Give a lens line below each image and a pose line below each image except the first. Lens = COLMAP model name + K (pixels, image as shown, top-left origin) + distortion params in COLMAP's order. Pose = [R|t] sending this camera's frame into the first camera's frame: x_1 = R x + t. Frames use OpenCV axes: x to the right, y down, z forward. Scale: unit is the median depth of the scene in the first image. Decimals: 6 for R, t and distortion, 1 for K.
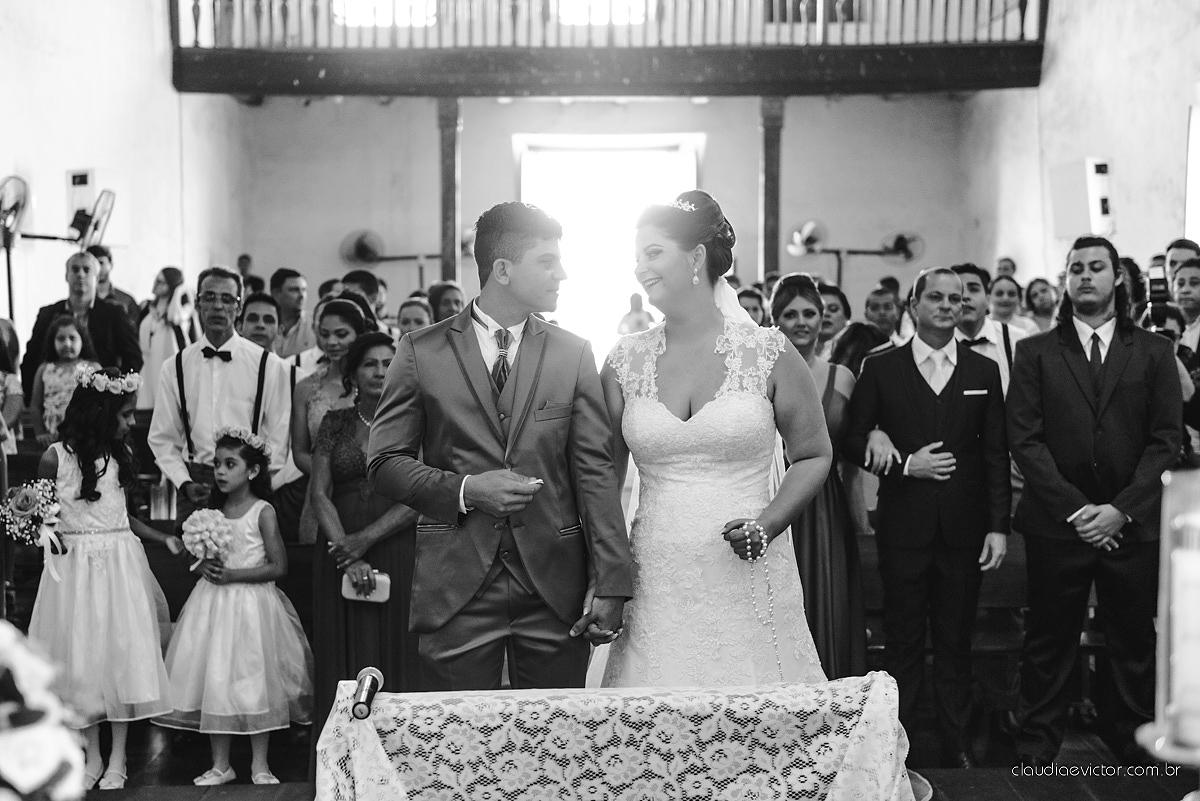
lens RADIAL K [[1884.0, 0, 595.6], [0, 1884.0, 406.5], [0, 0, 1]] dist [-0.042323, 0.000000]
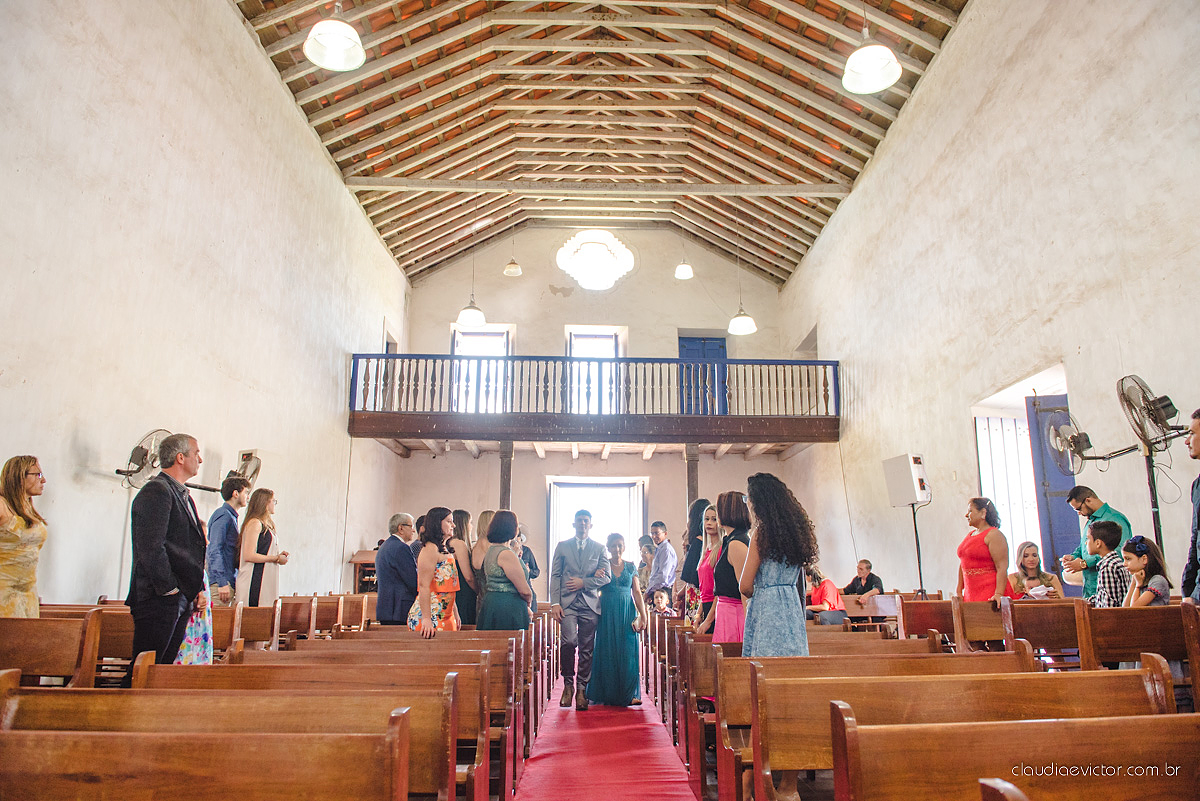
lens RADIAL K [[822.1, 0, 599.4], [0, 822.1, 394.5], [0, 0, 1]] dist [-0.057980, 0.000611]
pose [[0.999910, 0.004517, 0.012619, -0.002601], [-0.000758, 0.959052, -0.283228, 0.009744], [-0.013382, 0.283193, 0.958970, 0.266395]]
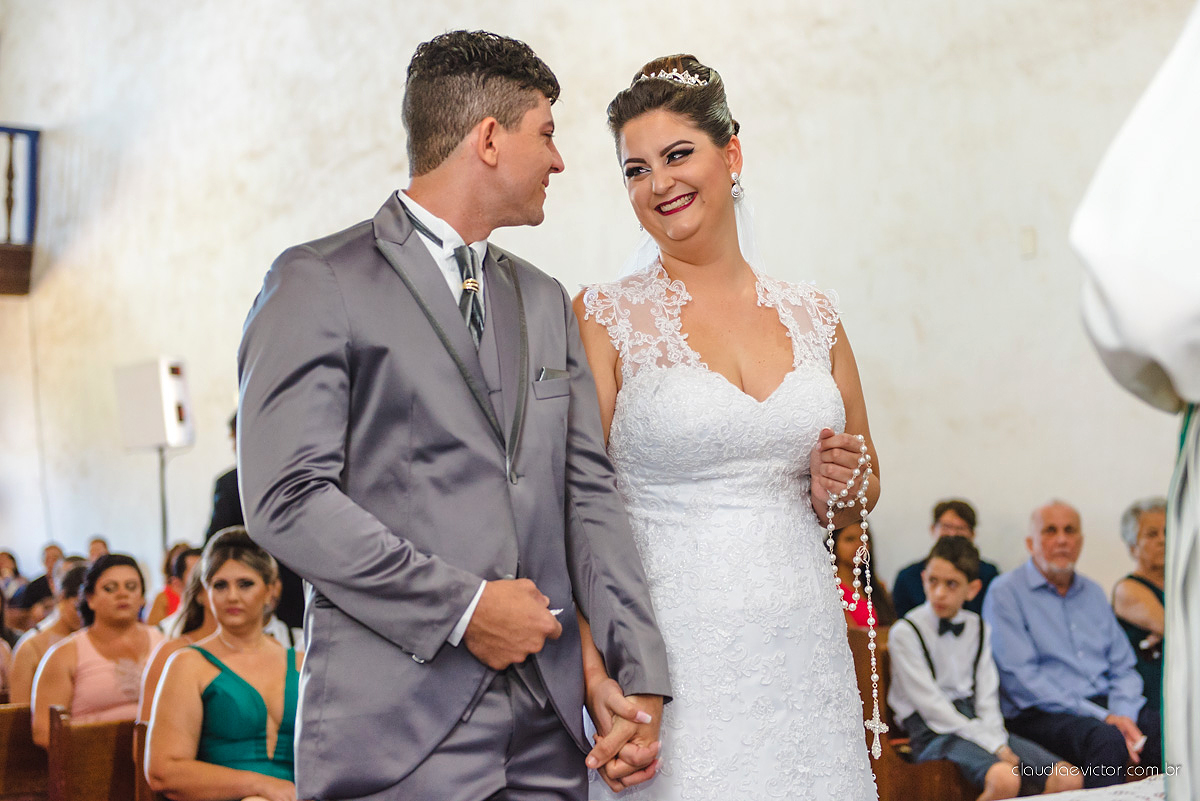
lens RADIAL K [[2030.4, 0, 599.2], [0, 2030.4, 393.5], [0, 0, 1]] dist [0.023169, 0.000000]
pose [[0.835612, 0.032858, 0.548337, -0.066143], [0.049530, 0.989637, -0.134781, 0.016618], [-0.547083, 0.139784, 0.825325, 0.088508]]
